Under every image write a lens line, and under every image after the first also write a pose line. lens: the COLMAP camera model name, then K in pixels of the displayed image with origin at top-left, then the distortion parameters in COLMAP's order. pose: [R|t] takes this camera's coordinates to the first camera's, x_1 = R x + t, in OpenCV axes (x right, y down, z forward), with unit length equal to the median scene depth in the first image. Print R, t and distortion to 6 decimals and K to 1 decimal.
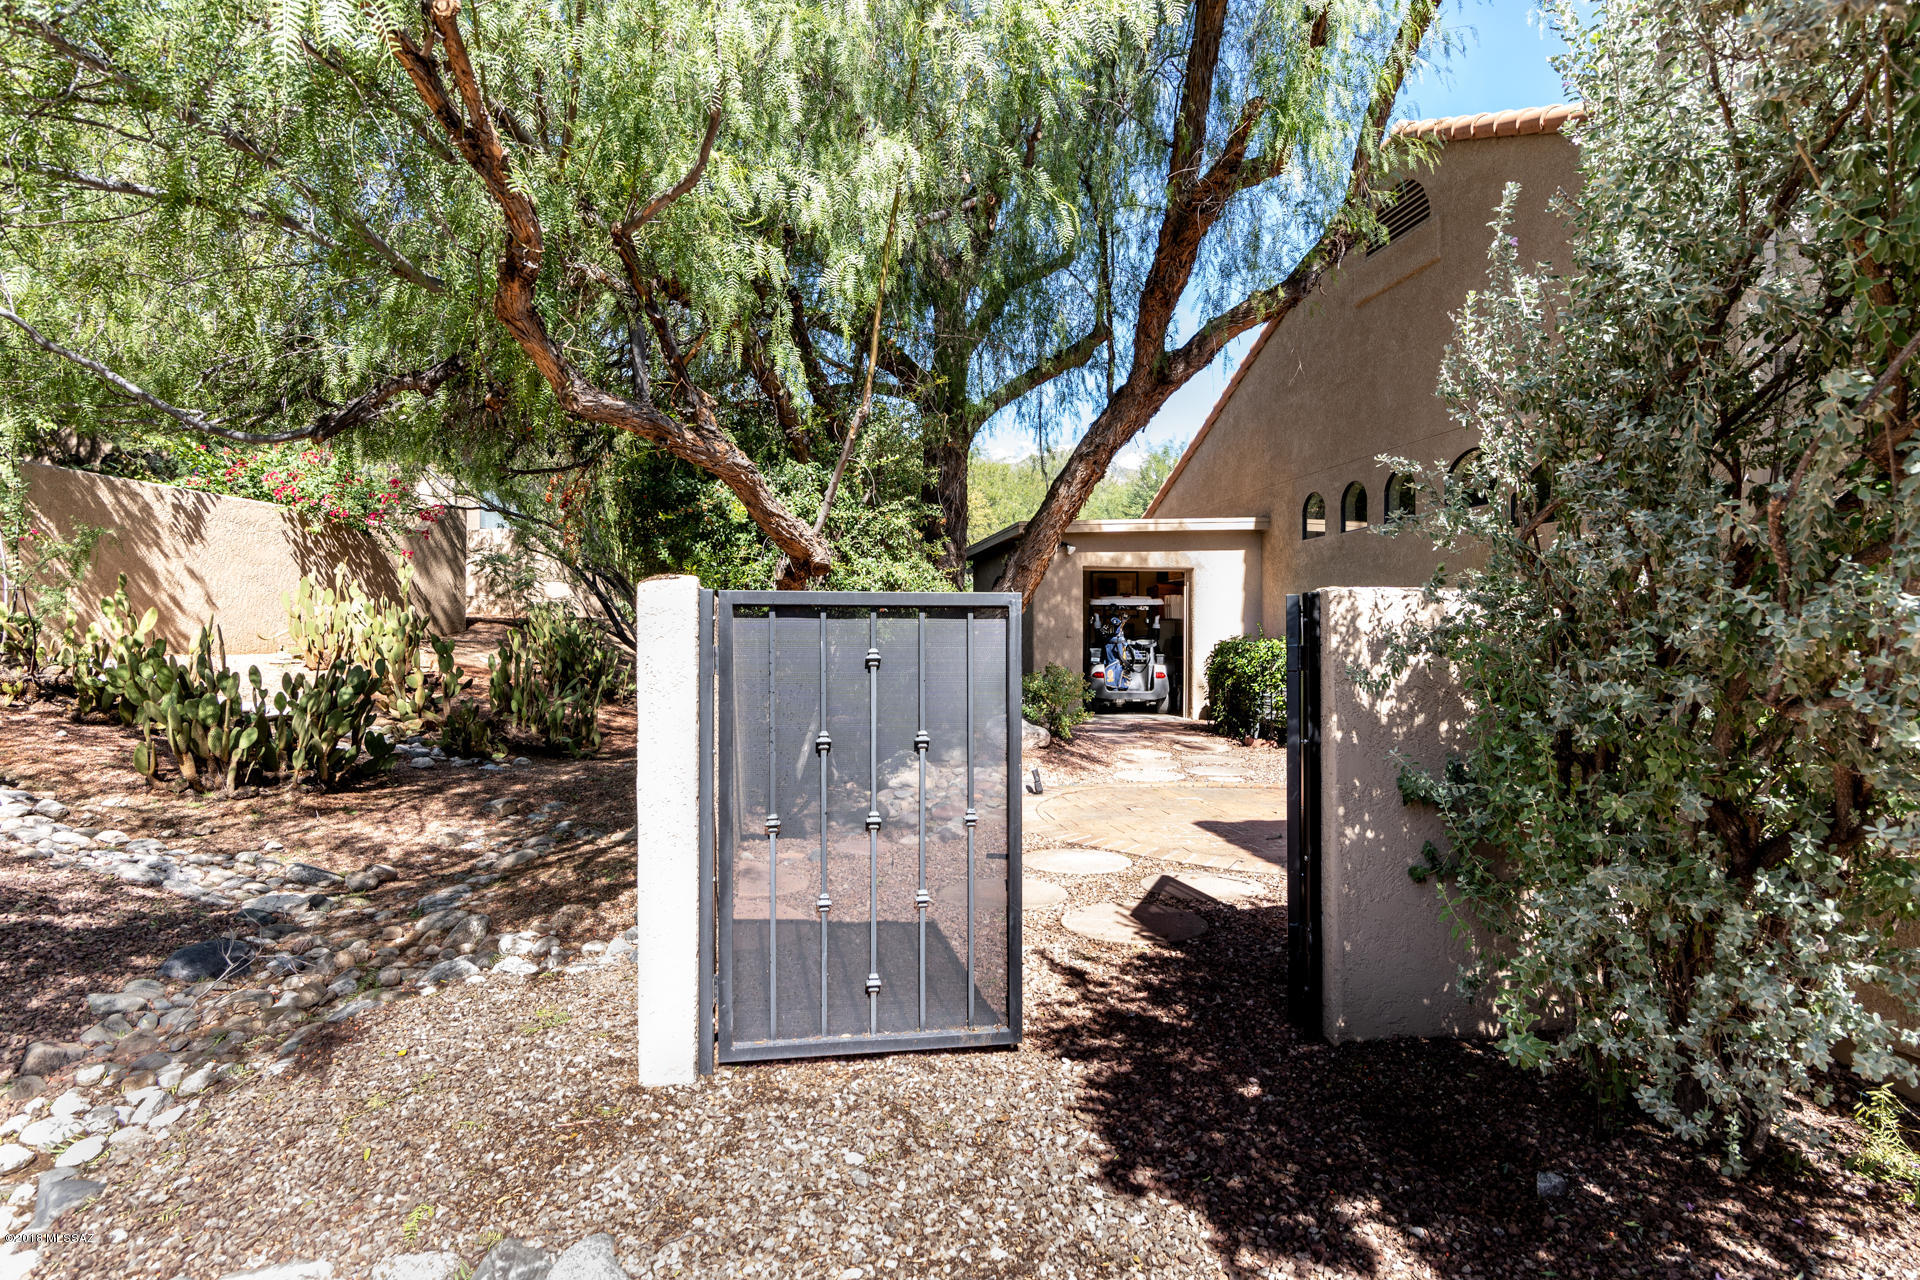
lens RADIAL K [[1054.3, 0, 967.3], [0, 1054.3, 635.8], [0, 0, 1]] dist [-0.008190, -0.000805]
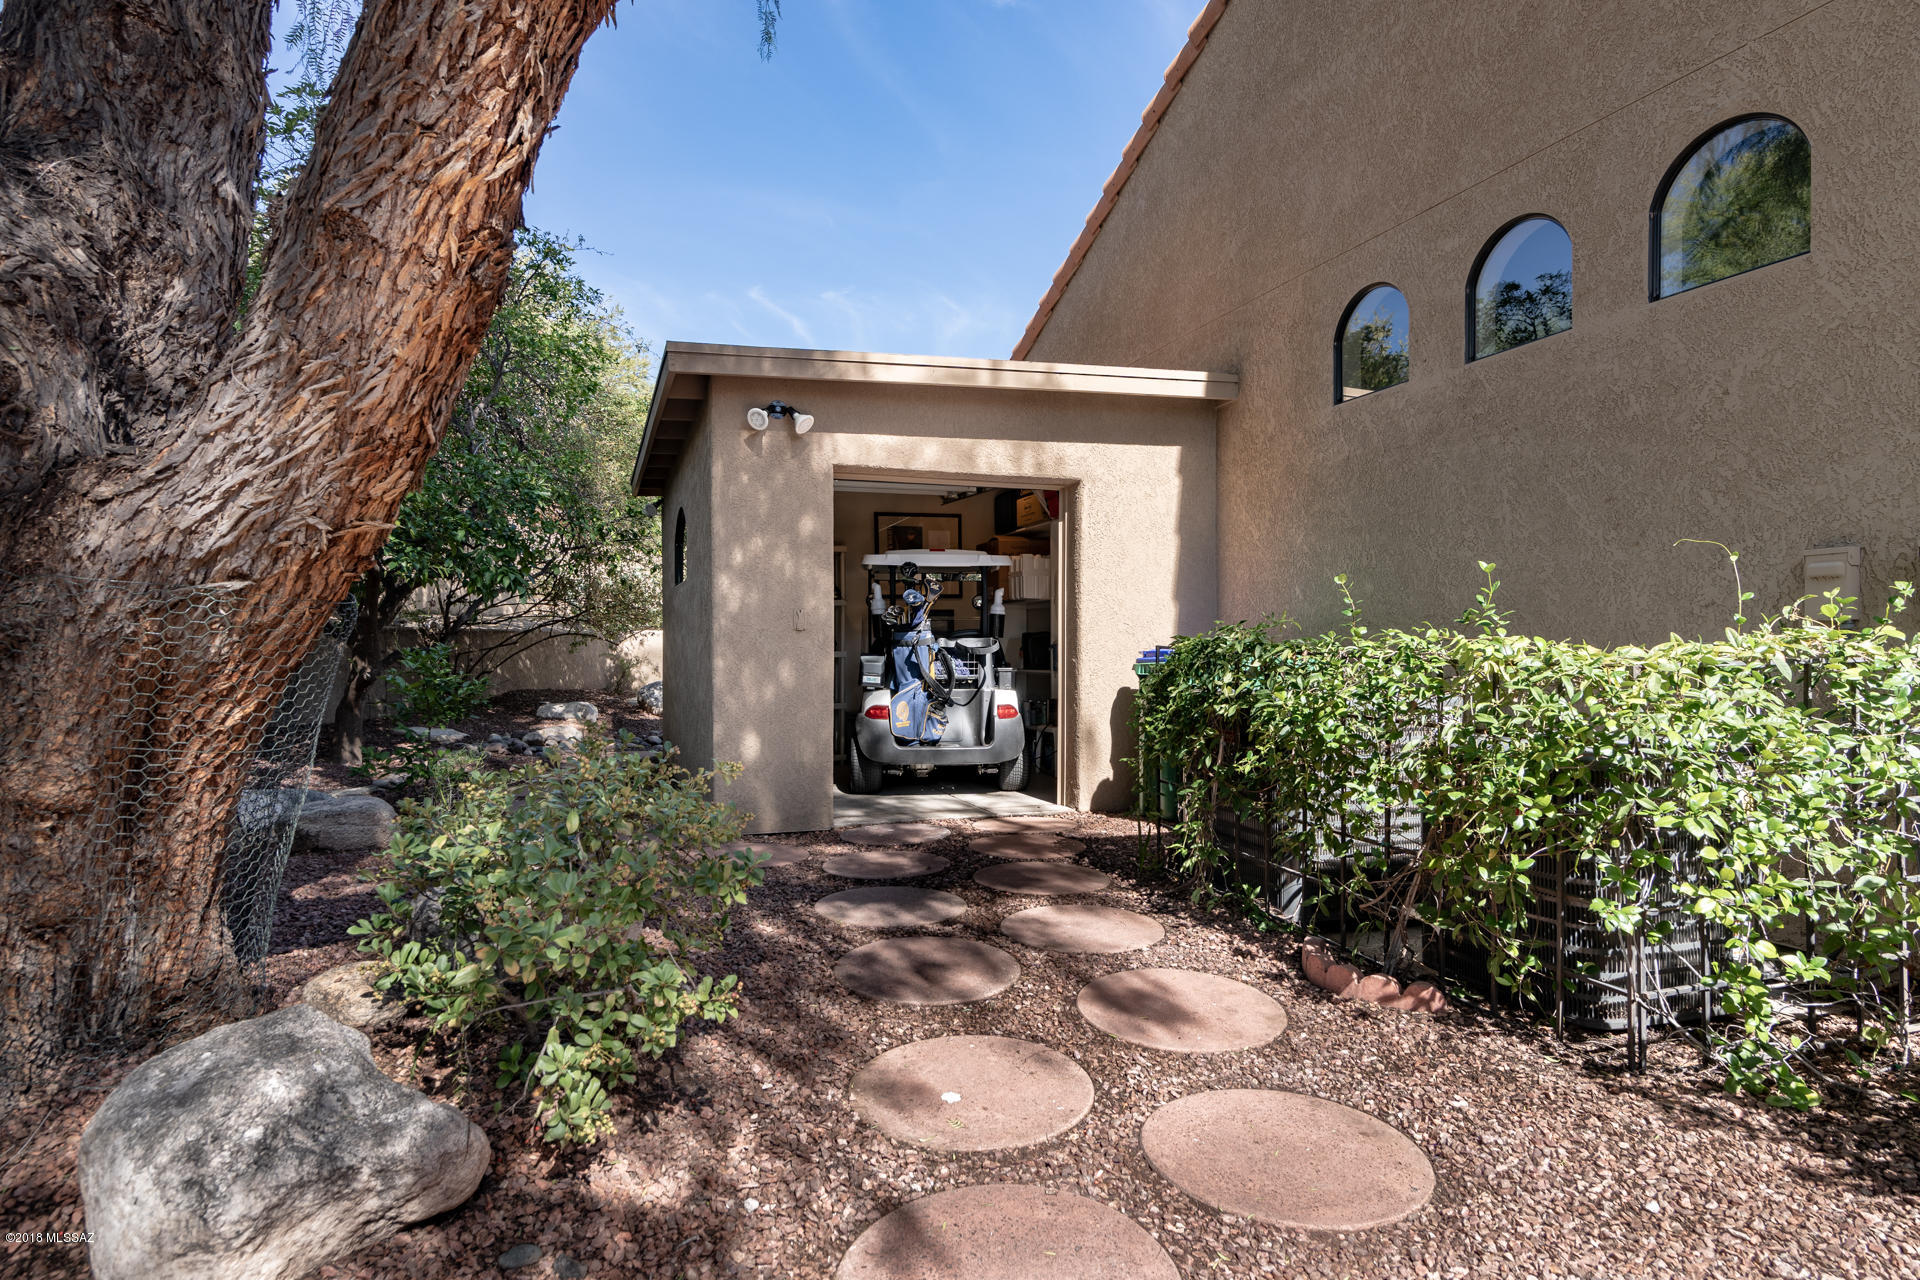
lens RADIAL K [[1054.3, 0, 959.3], [0, 1054.3, 638.4], [0, 0, 1]] dist [-0.008190, -0.000805]
pose [[0.987566, -0.004150, 0.157151, 0.086943], [0.003864, 0.999990, 0.002130, 0.003082], [-0.157159, -0.001497, 0.987572, 0.530688]]
